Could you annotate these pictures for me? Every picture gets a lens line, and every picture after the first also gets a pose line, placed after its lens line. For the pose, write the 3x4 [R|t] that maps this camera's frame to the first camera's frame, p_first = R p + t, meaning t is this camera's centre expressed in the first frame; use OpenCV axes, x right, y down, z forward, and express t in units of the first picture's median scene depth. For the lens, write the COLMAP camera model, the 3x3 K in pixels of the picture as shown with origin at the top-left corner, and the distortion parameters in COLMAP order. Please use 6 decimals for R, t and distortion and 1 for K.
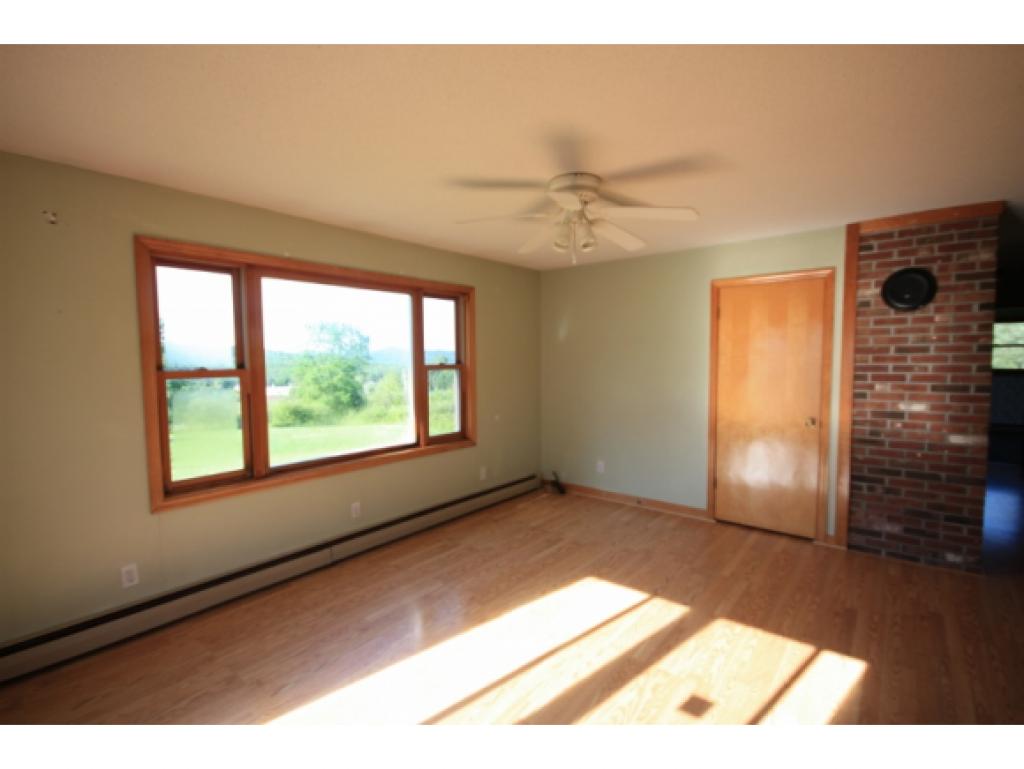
lens RADIAL K [[477.3, 0, 512.0], [0, 477.3, 384.5], [0, 0, 1]] dist [-0.003355, -0.000833]
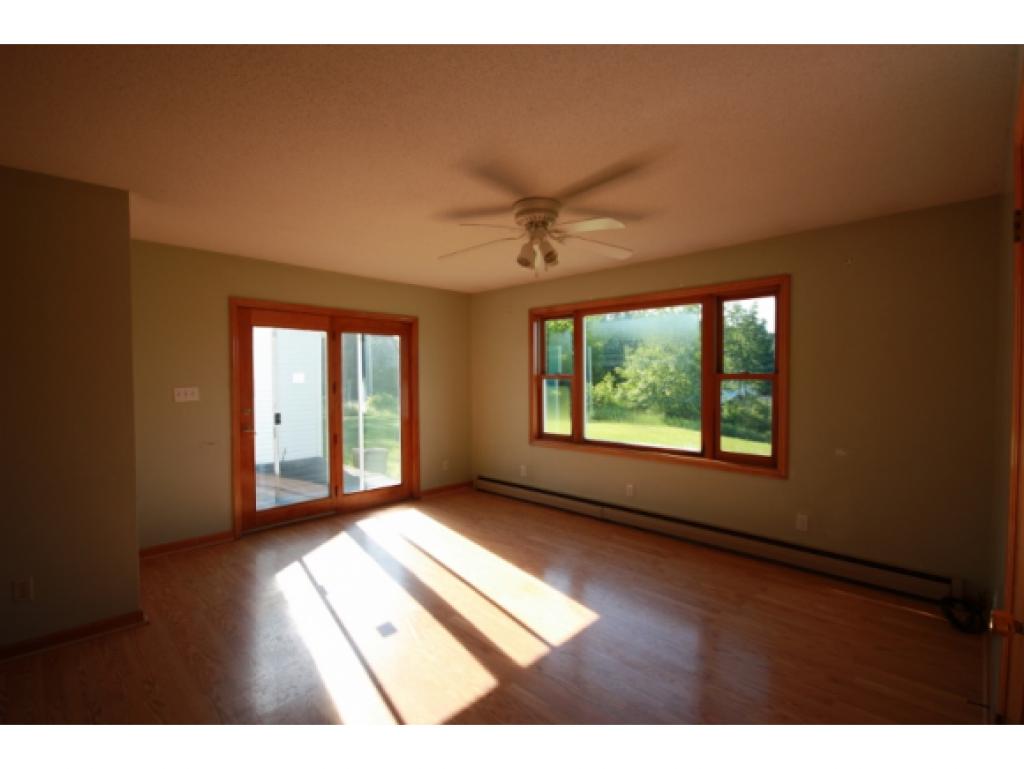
lens RADIAL K [[477.3, 0, 512.0], [0, 477.3, 384.5], [0, 0, 1]] dist [-0.003355, -0.000833]
pose [[-0.100652, 0.028449, -0.994515, 0.967752], [-0.046231, 0.998378, 0.033238, -0.038148], [0.993847, 0.049322, -0.099174, 0.846318]]
